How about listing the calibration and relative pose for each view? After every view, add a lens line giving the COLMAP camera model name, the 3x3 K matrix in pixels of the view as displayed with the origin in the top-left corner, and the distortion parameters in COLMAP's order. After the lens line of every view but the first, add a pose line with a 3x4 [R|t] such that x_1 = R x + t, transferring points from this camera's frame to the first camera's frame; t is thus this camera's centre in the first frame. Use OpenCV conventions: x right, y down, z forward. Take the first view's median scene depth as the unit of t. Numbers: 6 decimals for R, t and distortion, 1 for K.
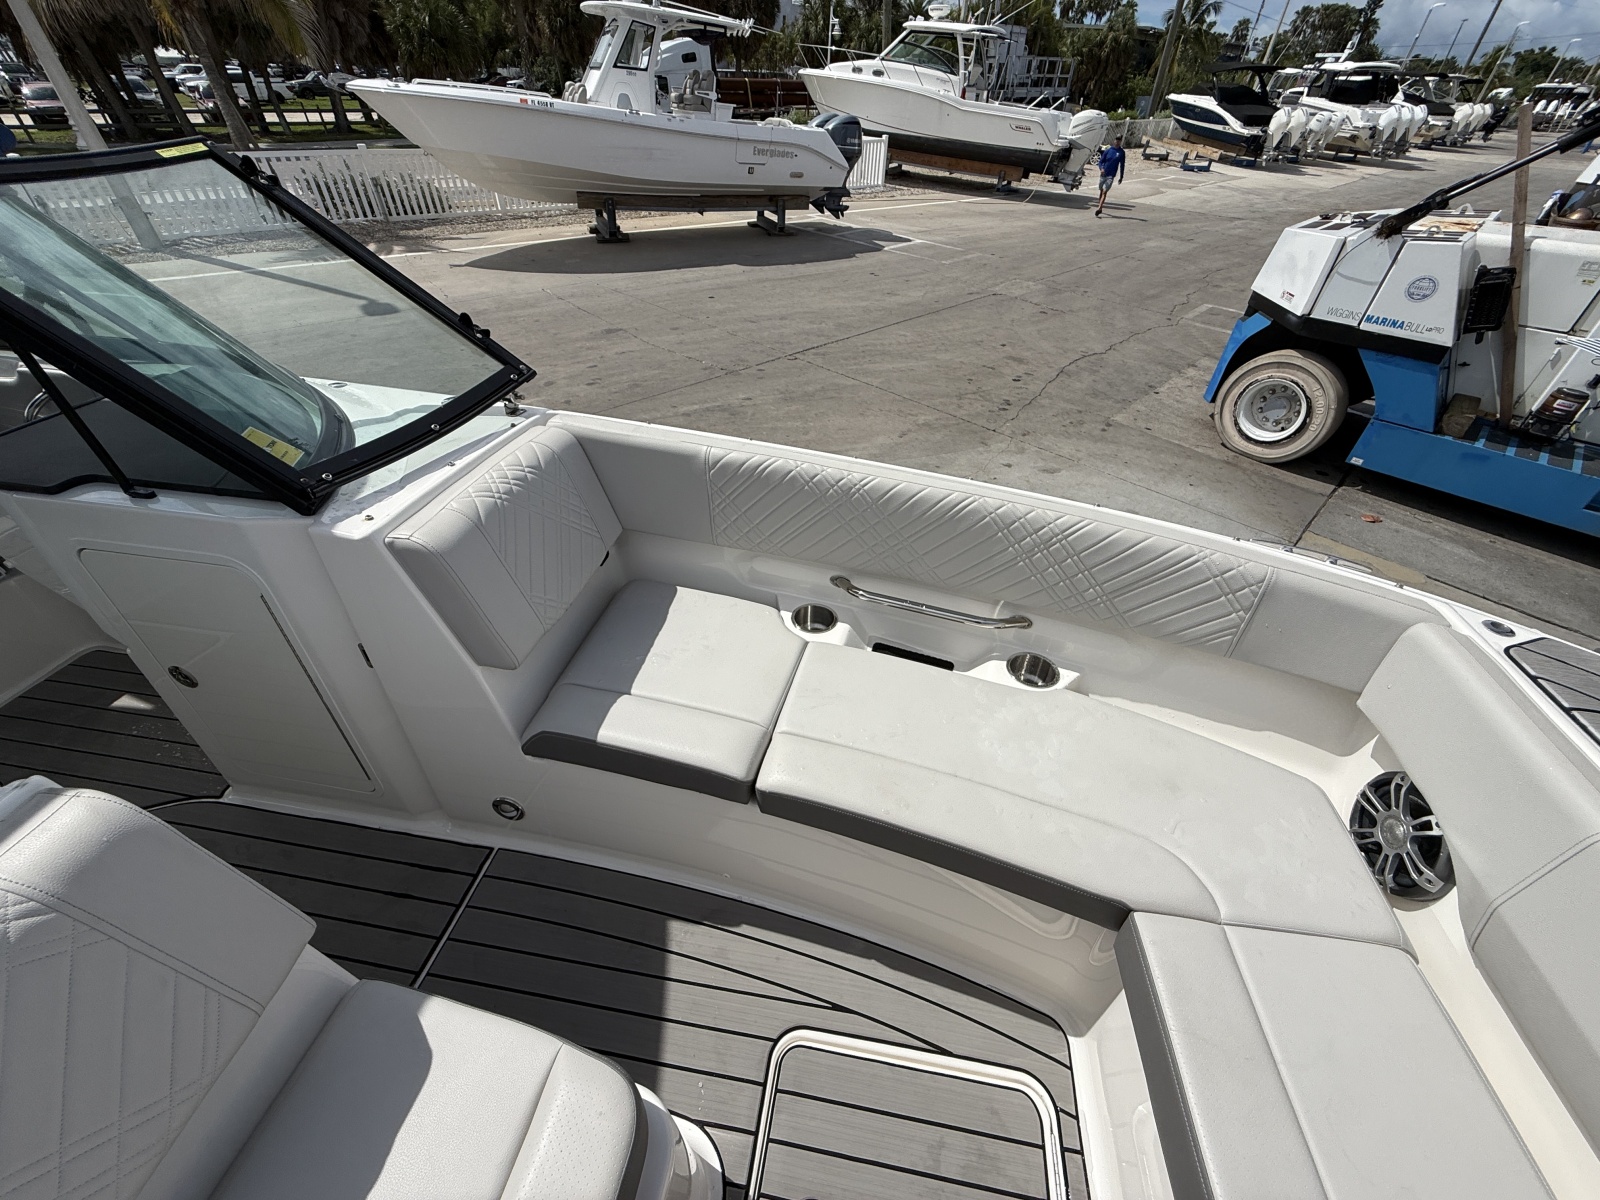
lens RADIAL K [[638.1, 0, 795.7], [0, 638.1, 602.1], [0, 0, 1]] dist [-0.000200, 0.000395]
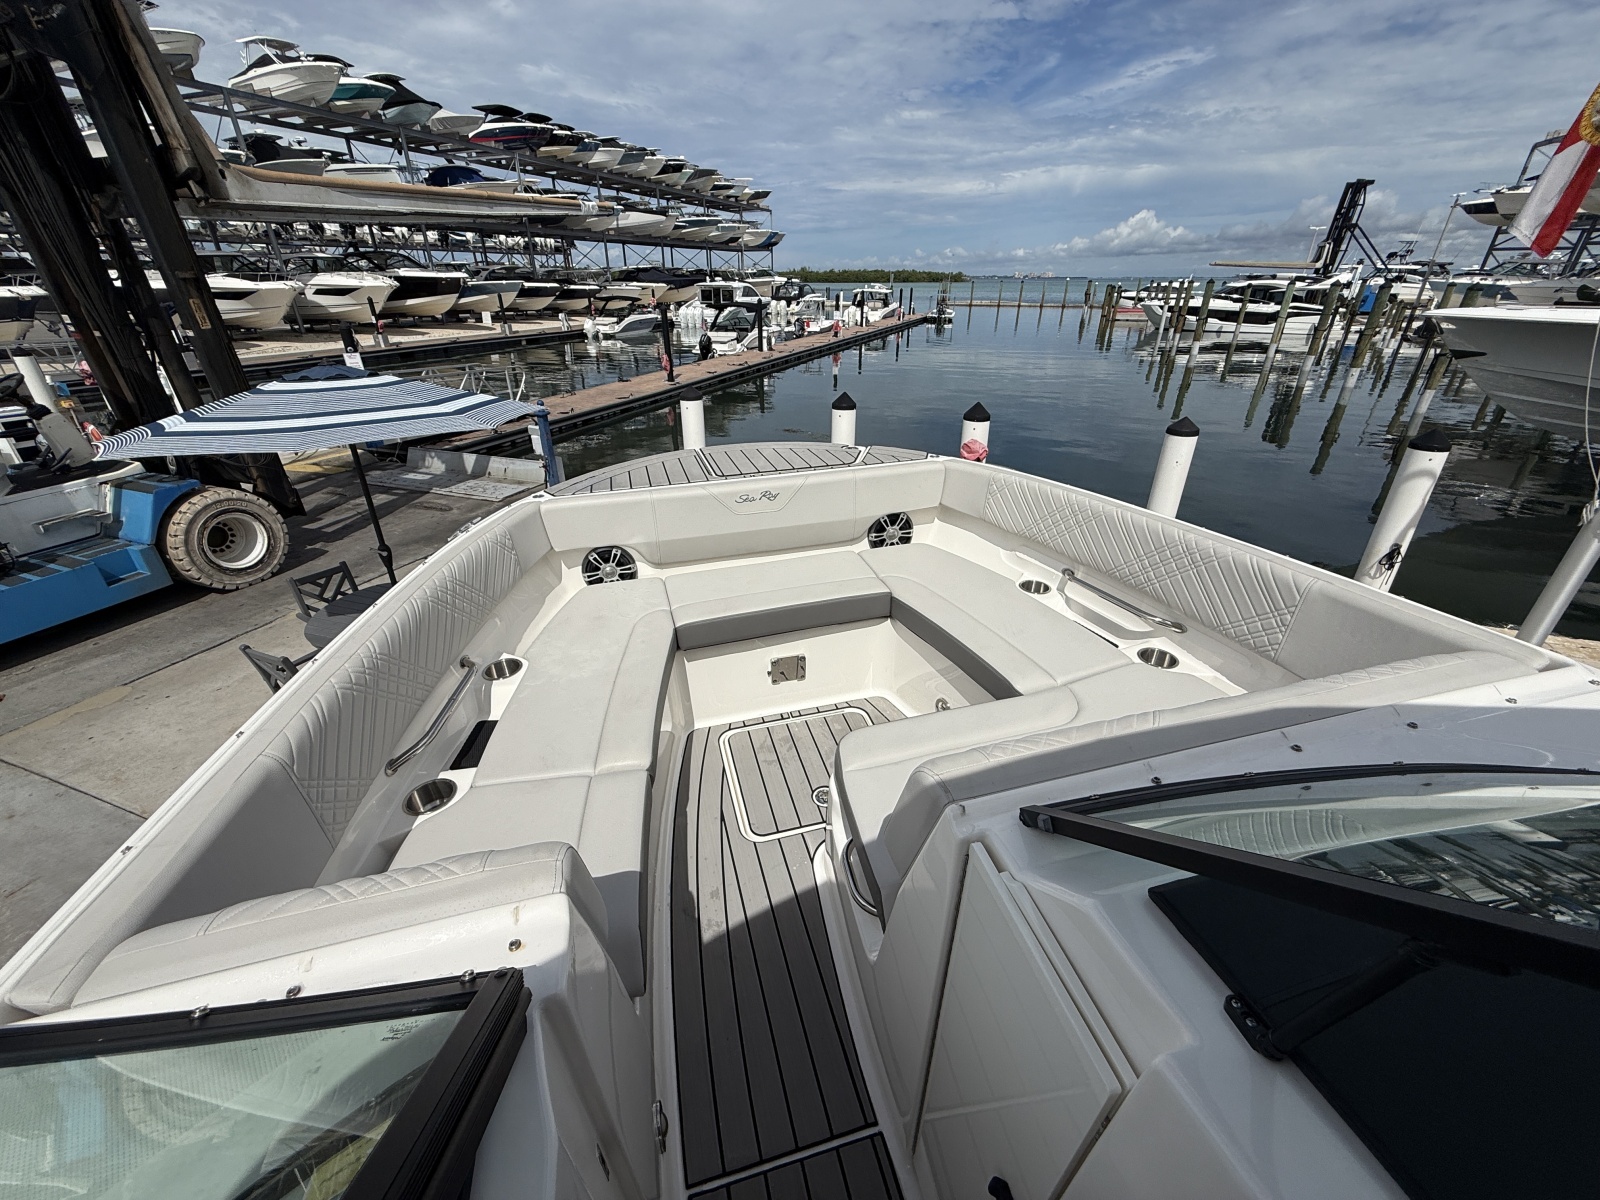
lens RADIAL K [[638.1, 0, 795.0], [0, 638.1, 600.8], [0, 0, 1]] dist [-0.000200, 0.000395]
pose [[-0.420577, -0.432075, 0.797763, -0.116256], [0.572796, 0.555449, 0.602811, -0.055668], [-0.703576, 0.710484, 0.013881, 0.055385]]
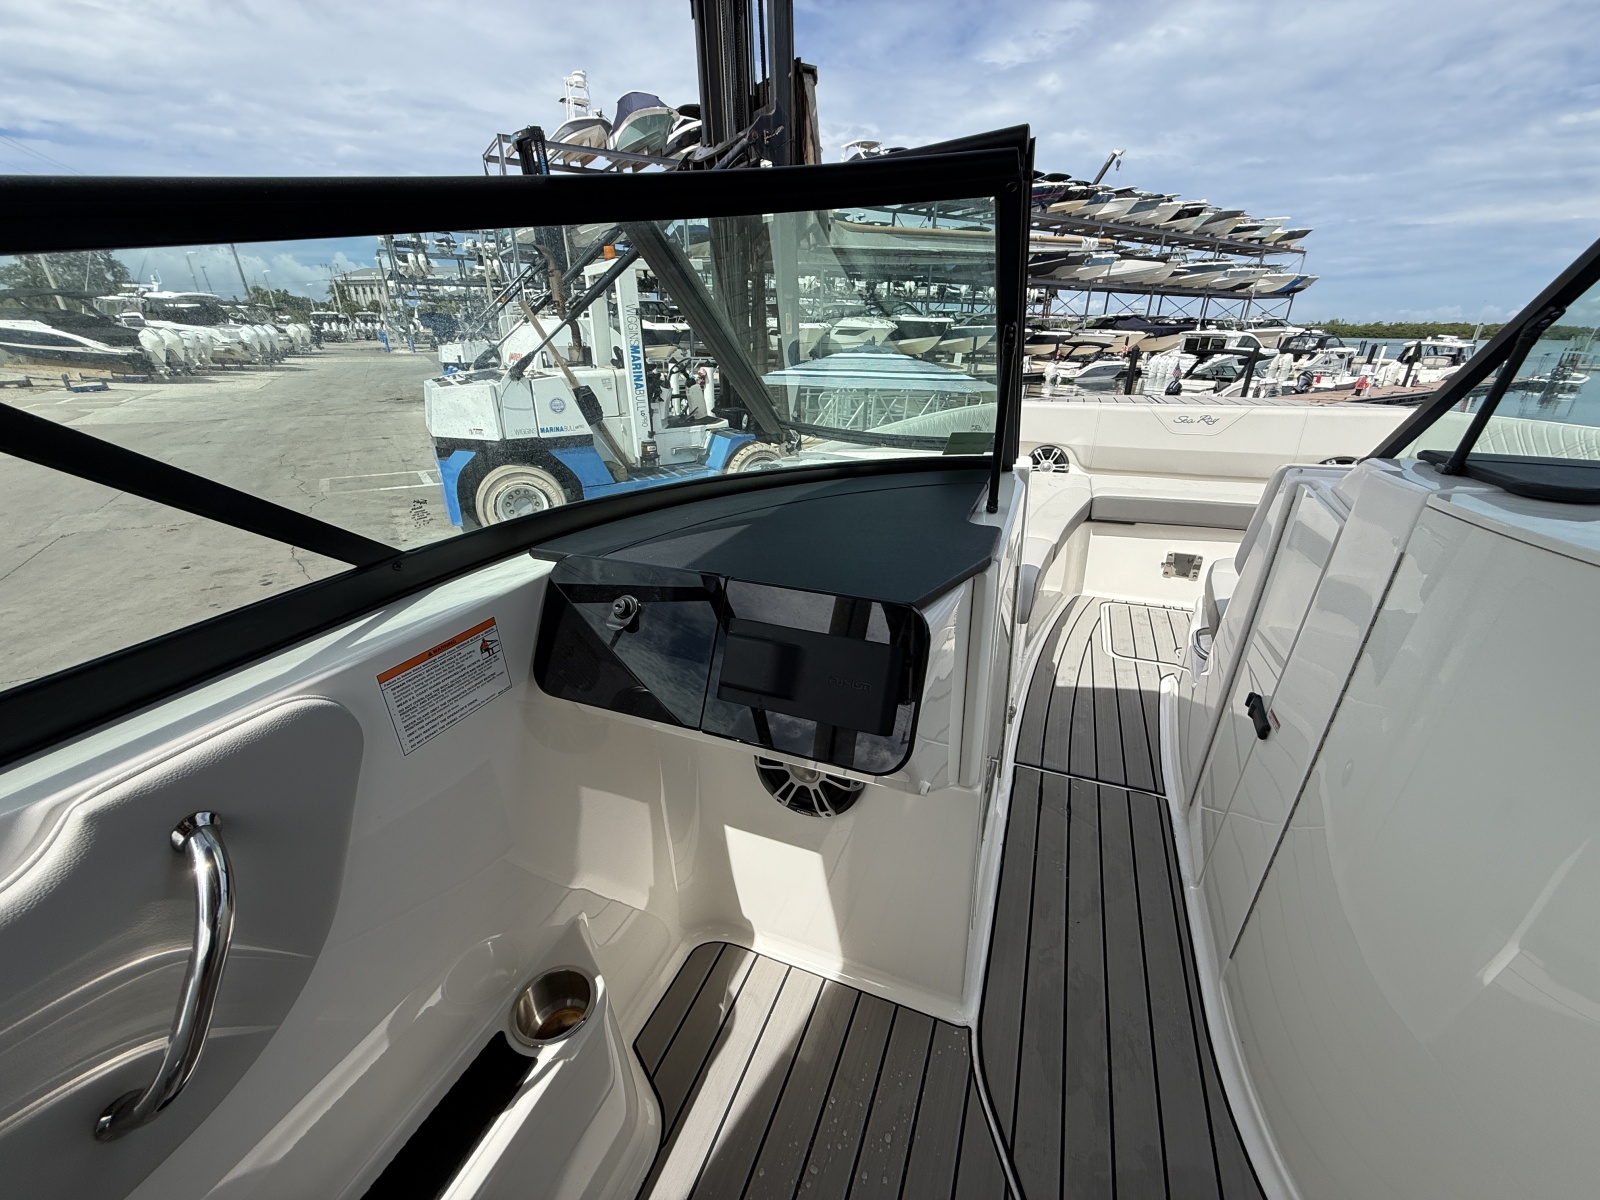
lens RADIAL K [[638.1, 0, 796.5], [0, 638.1, 602.0], [0, 0, 1]] dist [-0.000200, 0.000395]
pose [[0.209673, -0.408320, 0.888432, -0.206765], [0.621989, 0.756782, 0.201023, -0.045389], [-0.754431, 0.510446, 0.412648, 0.093851]]
